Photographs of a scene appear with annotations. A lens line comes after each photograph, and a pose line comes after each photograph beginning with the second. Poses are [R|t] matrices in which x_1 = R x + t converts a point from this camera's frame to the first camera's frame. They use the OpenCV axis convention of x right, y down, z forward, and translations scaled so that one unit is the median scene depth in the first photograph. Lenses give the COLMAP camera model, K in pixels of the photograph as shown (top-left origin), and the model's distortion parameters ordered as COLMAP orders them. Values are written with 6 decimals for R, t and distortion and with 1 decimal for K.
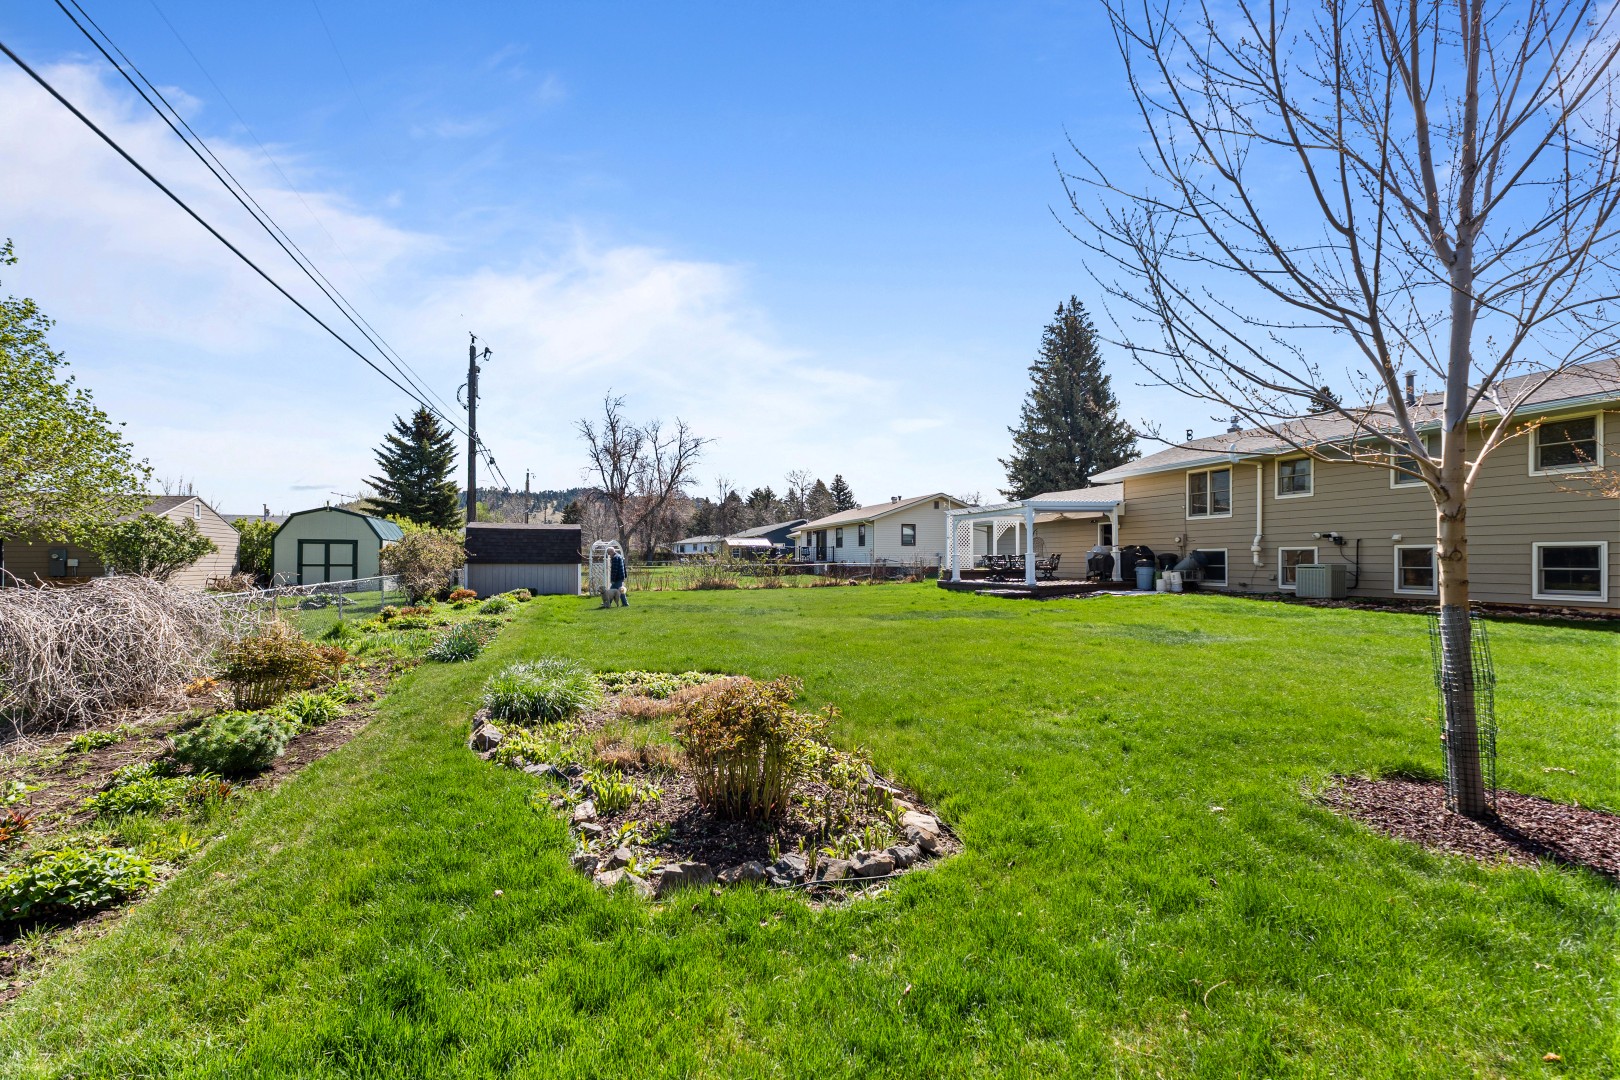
lens RADIAL K [[678.6, 0, 806.7], [0, 678.6, 563.1], [0, 0, 1]] dist [0.000950, 0.000058]
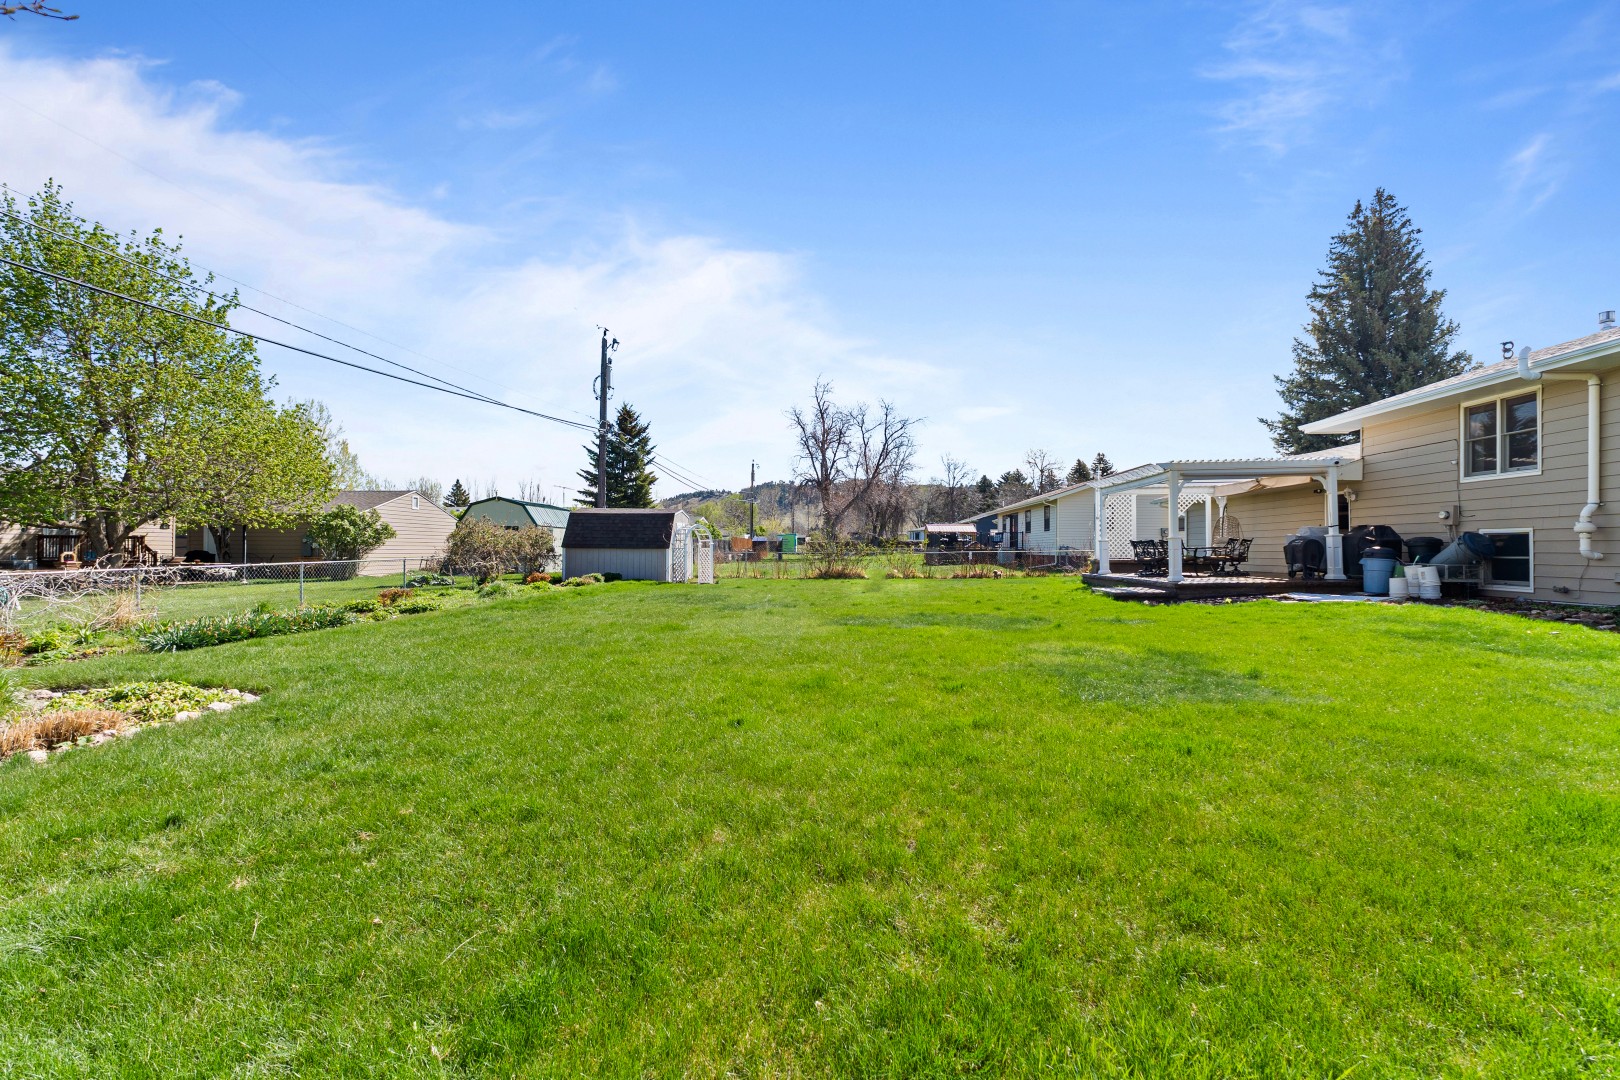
lens RADIAL K [[686.1, 0, 810.0], [0, 686.1, 540.0], [0, 0, 1]] dist [0.001320, 0.000853]
pose [[0.923381, 0.000932, -0.383883, 0.202486], [-0.007720, 0.999840, -0.016142, 0.002403], [0.383807, 0.017869, 0.923240, 0.157426]]
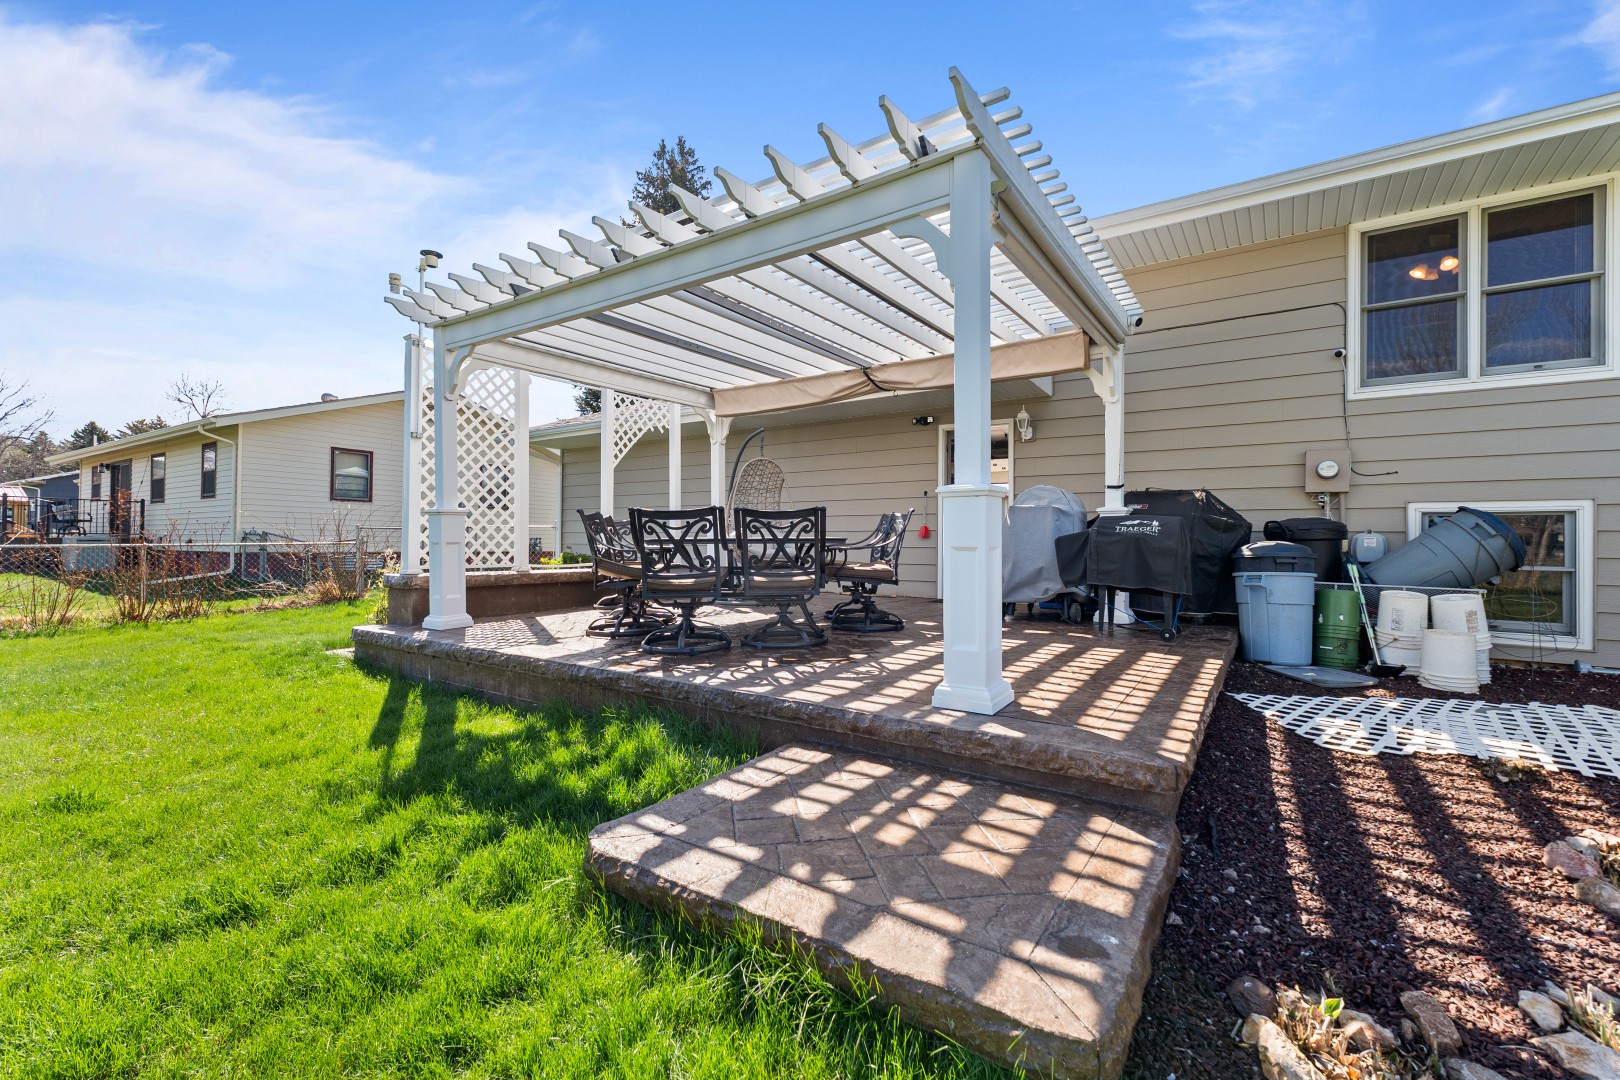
lens RADIAL K [[686.1, 0, 810.0], [0, 686.1, 540.0], [0, 0, 1]] dist [0.001320, 0.000853]
pose [[0.794455, 0.010748, 0.607227, 0.171419], [-0.007067, 0.999939, -0.008454, -0.001843], [-0.607281, 0.002425, 0.794483, 0.728397]]
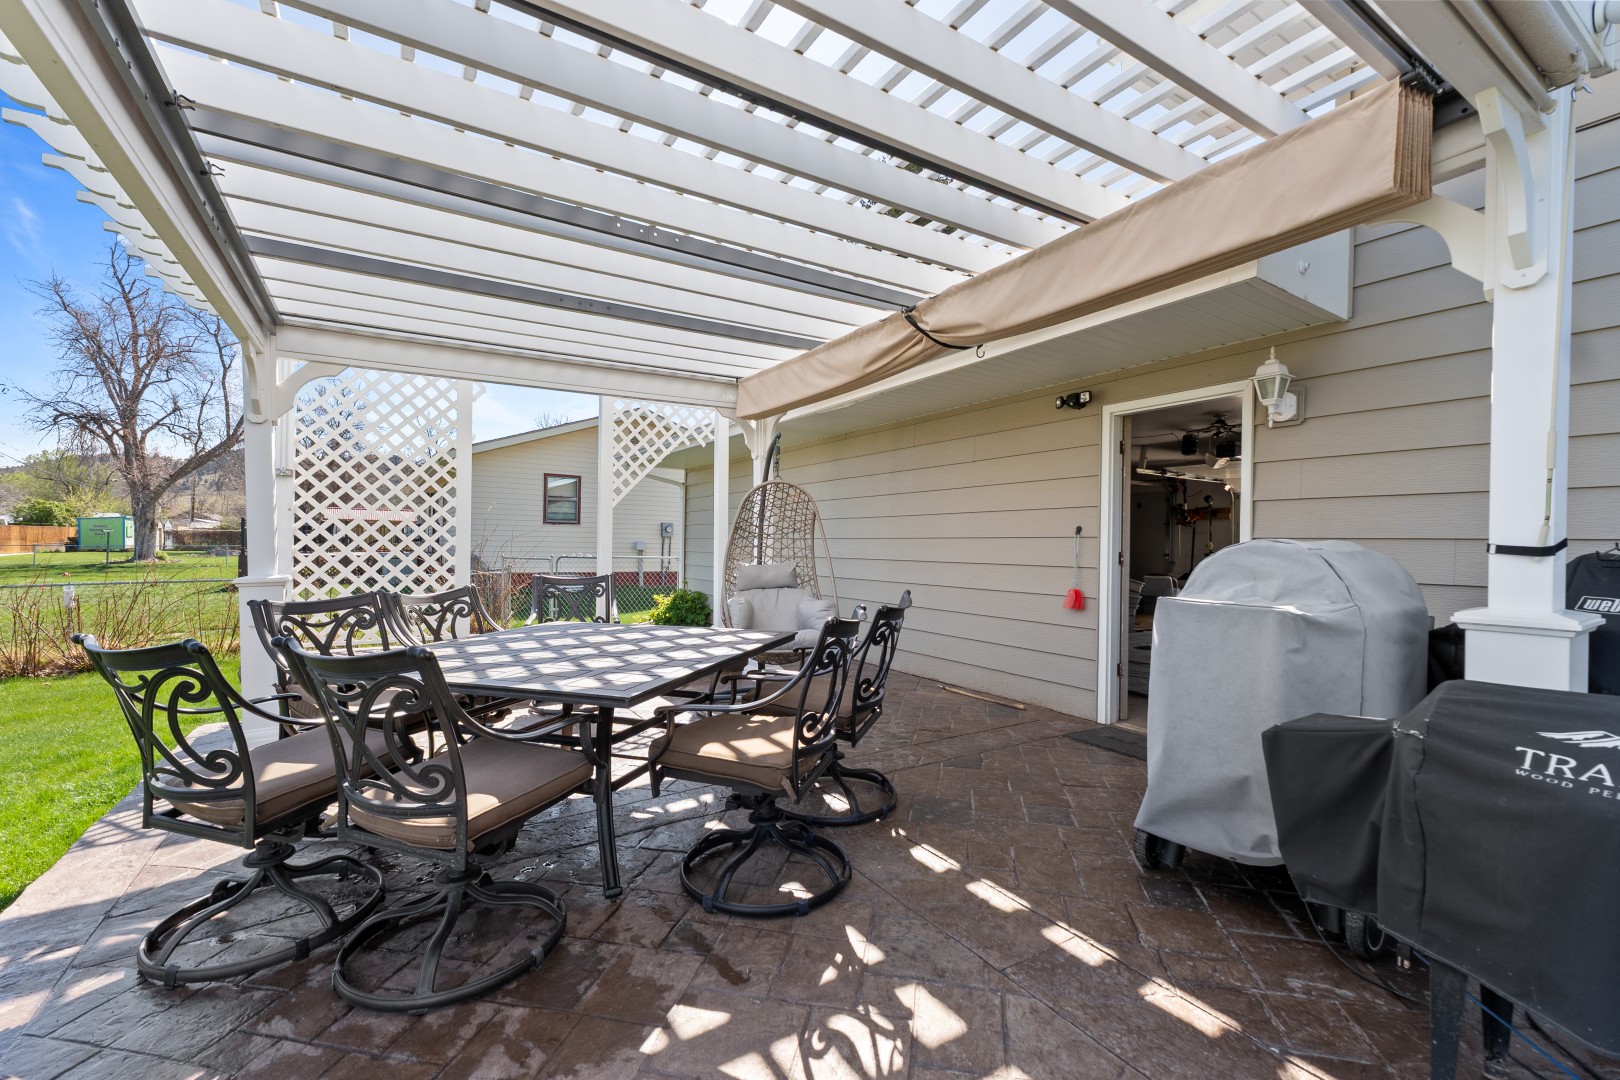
lens RADIAL K [[663.4, 0, 814.2], [0, 663.4, 553.2], [0, 0, 1]] dist [0.002370, 0.000215]
pose [[0.971343, 0.009791, 0.237482, 0.294487], [-0.012958, 0.999847, 0.011776, -0.020883], [-0.237330, -0.014515, 0.971321, 0.794381]]
